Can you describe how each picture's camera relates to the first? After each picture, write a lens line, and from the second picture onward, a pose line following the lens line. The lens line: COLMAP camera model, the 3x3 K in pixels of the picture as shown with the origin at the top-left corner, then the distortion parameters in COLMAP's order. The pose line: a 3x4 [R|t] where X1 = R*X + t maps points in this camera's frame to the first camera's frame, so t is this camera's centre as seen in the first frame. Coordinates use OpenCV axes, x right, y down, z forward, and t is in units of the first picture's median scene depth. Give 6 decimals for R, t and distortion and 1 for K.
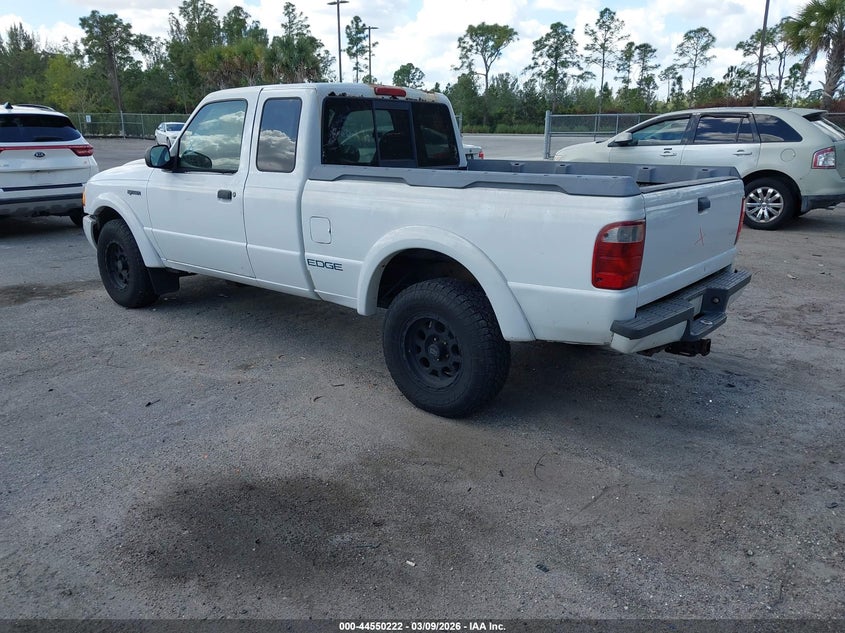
lens RADIAL K [[666.4, 0, 422.5], [0, 666.4, 316.5], [0, 0, 1]] dist [0.001883, -0.000072]
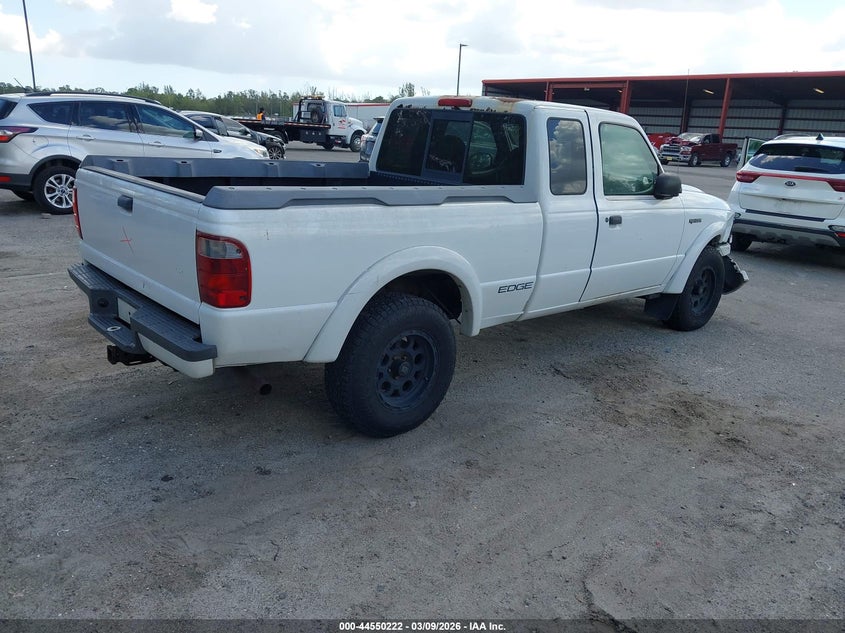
lens RADIAL K [[666.4, 0, 422.5], [0, 666.4, 316.5], [0, 0, 1]] dist [0.001883, -0.000072]
pose [[-0.125210, 0.260207, -0.957400, 0.750637], [-0.328238, 0.899787, 0.287477, -0.248546], [0.936260, 0.350250, -0.027253, 0.847539]]
